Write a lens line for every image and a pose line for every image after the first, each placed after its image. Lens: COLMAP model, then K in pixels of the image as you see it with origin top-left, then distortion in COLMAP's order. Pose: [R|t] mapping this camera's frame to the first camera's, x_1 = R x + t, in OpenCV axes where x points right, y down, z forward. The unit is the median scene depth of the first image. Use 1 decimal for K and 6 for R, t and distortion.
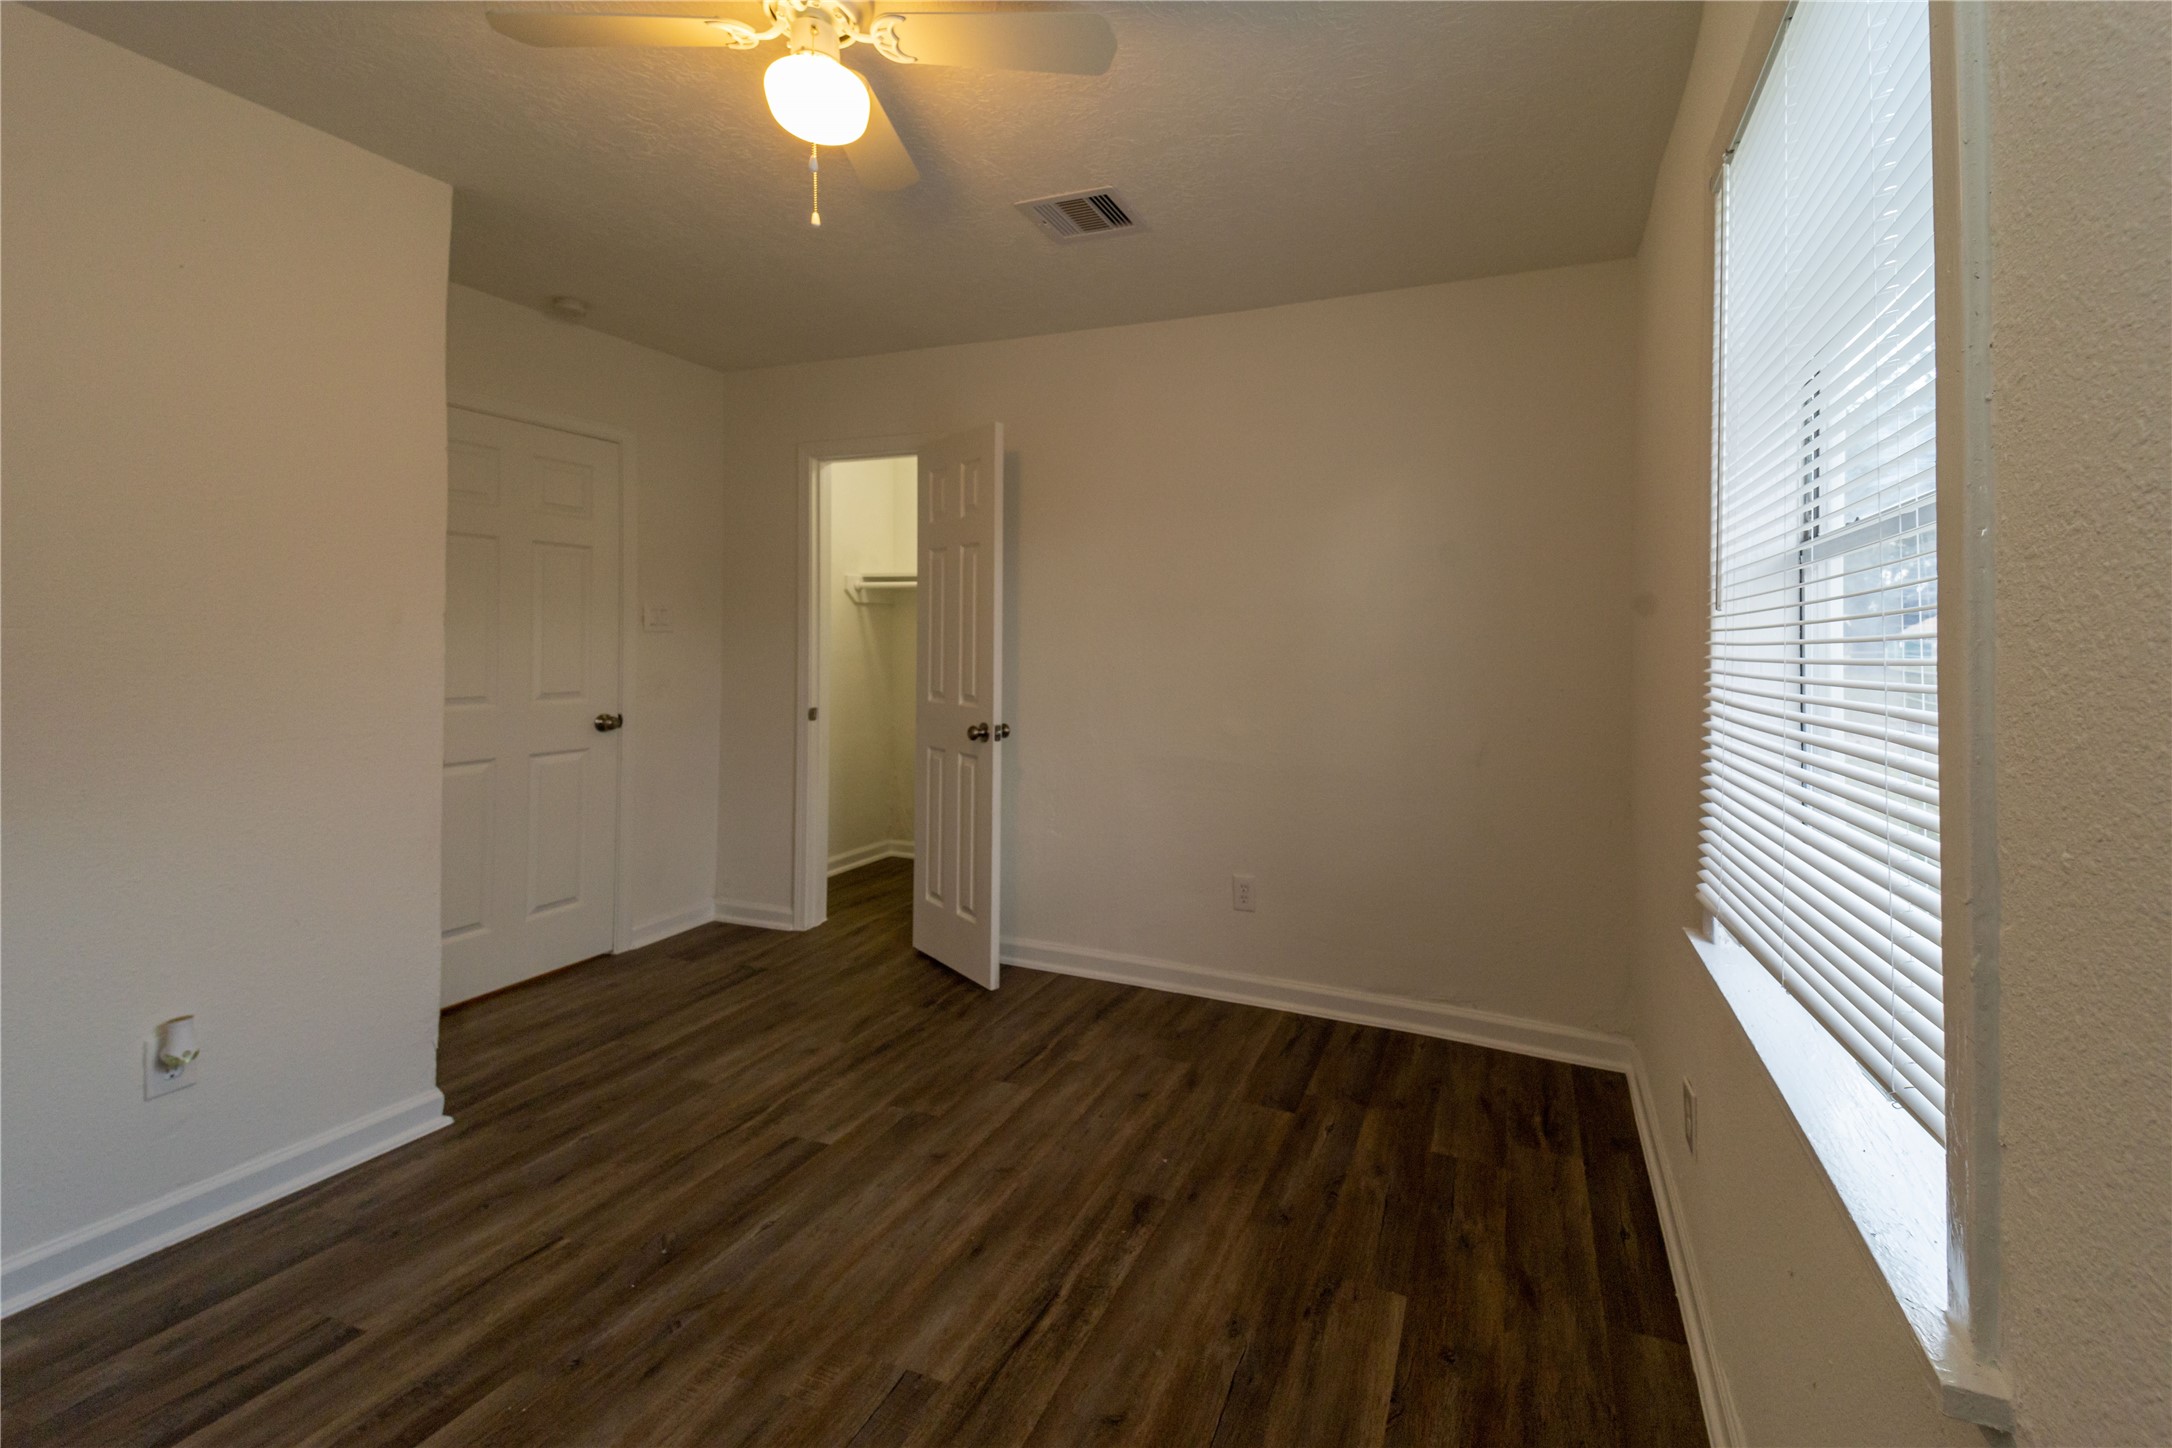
lens RADIAL K [[871.1, 0, 1147.3], [0, 871.1, 707.8], [0, 0, 1]] dist [0.082465, -0.038795]
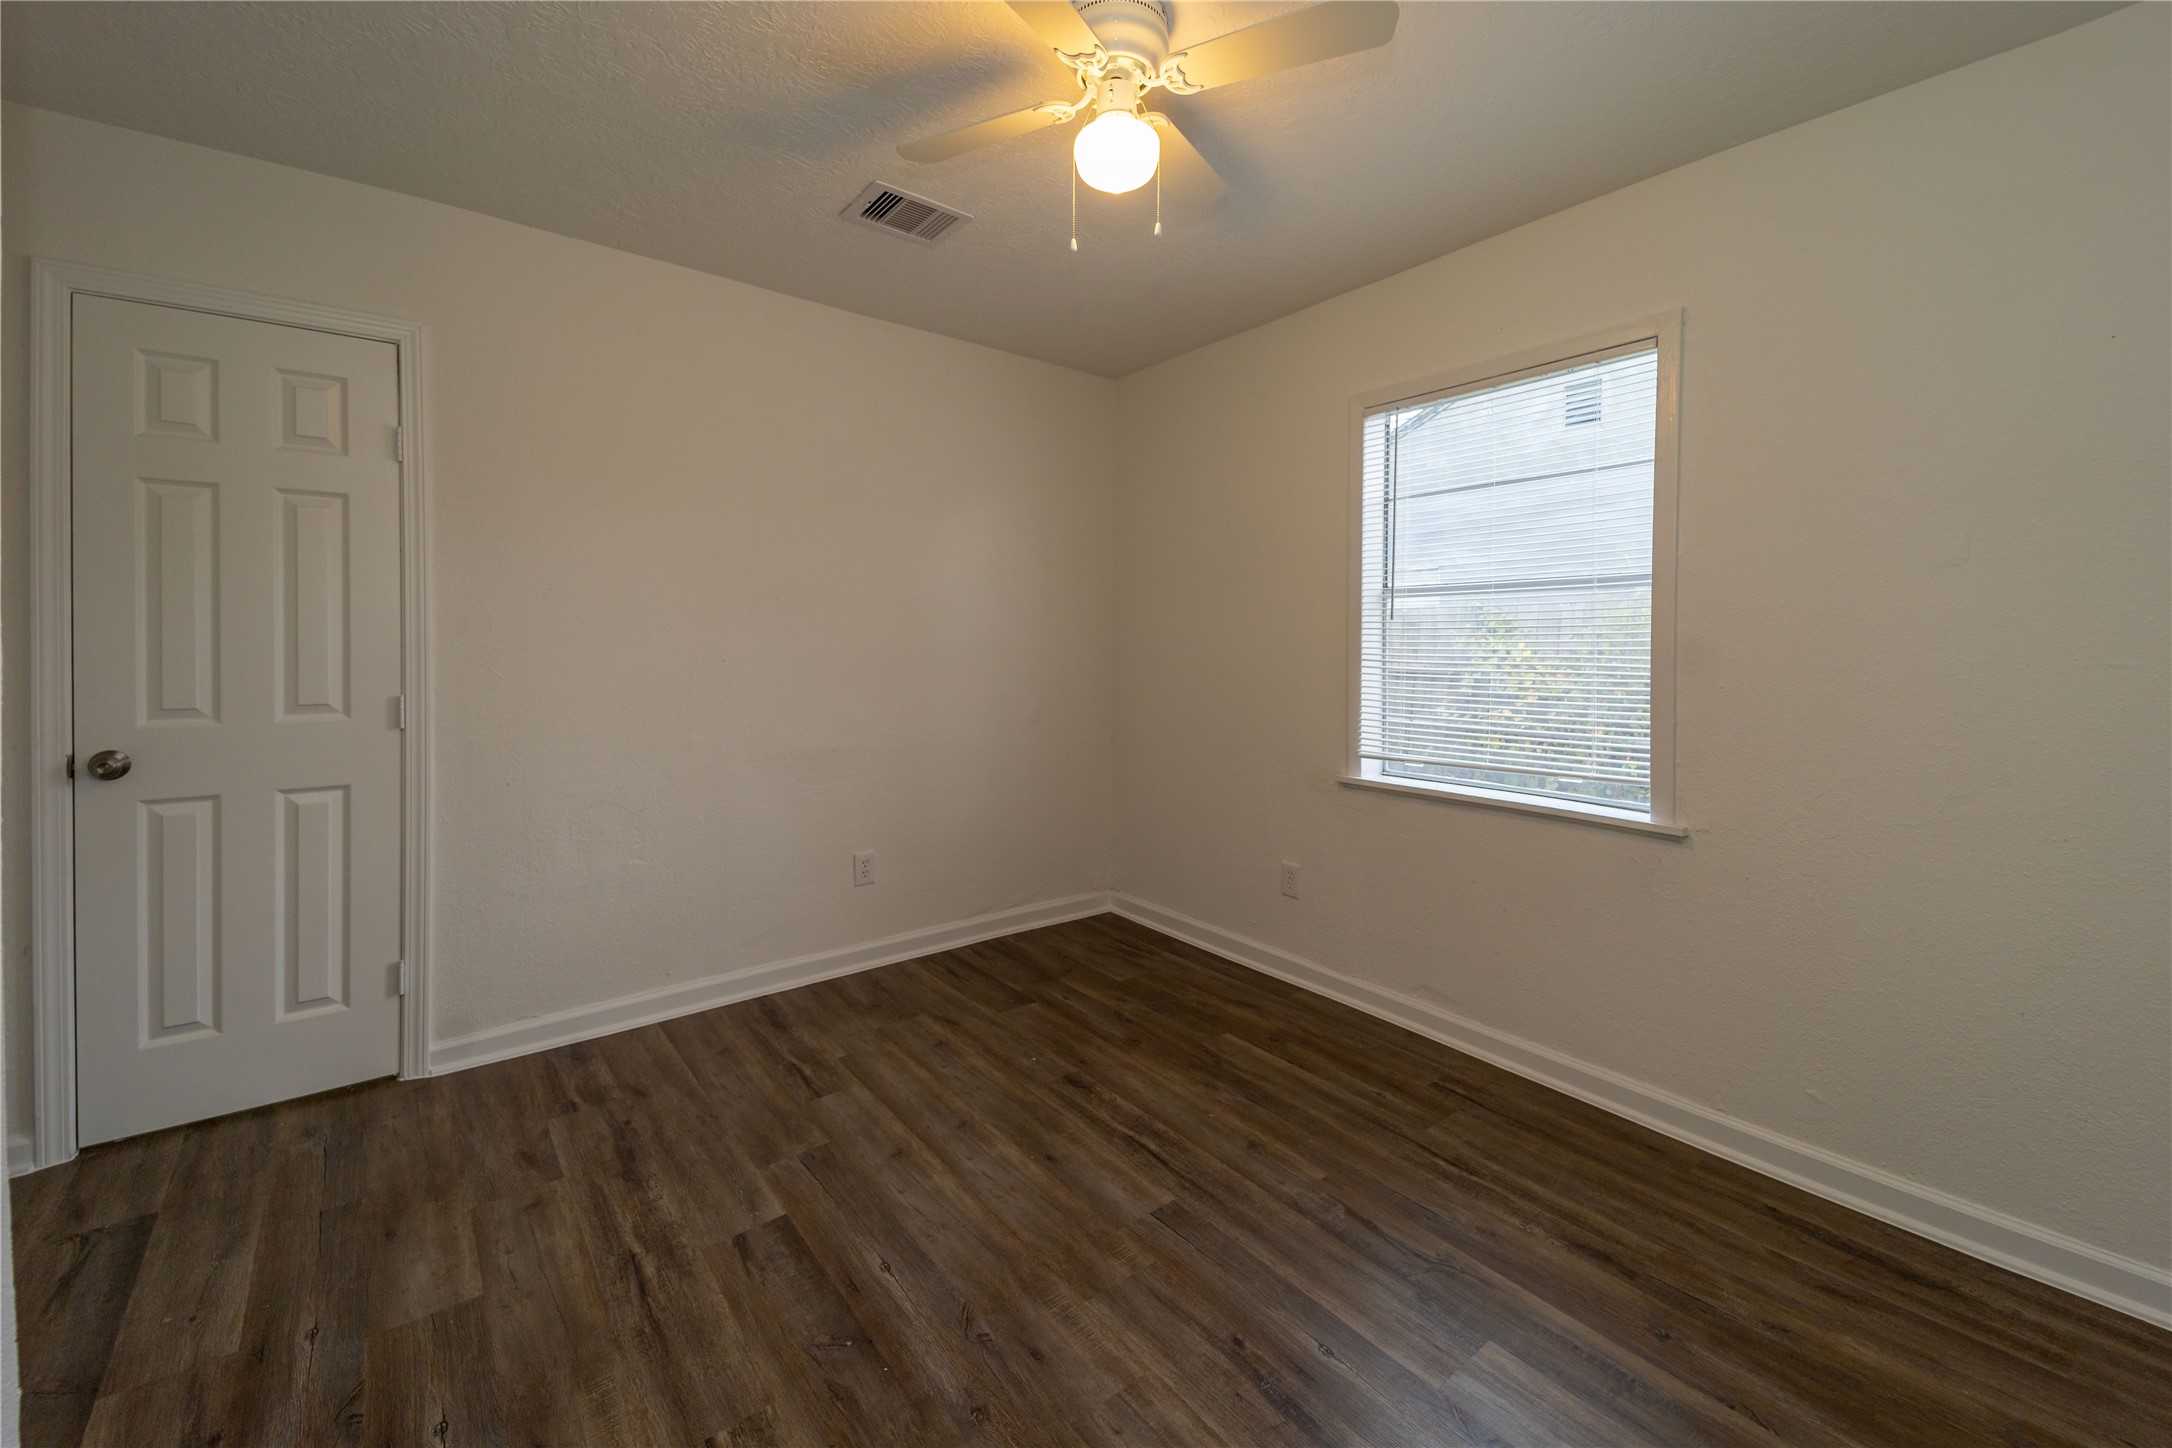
lens RADIAL K [[868.6, 0, 1075.8], [0, 868.6, 680.9], [0, 0, 1]] dist [0.081574, -0.038011]
pose [[0.526321, -0.050757, 0.848770, -0.972953], [0.064593, 0.997719, 0.019610, -0.037986], [-0.847829, 0.044503, 0.528399, 0.277337]]
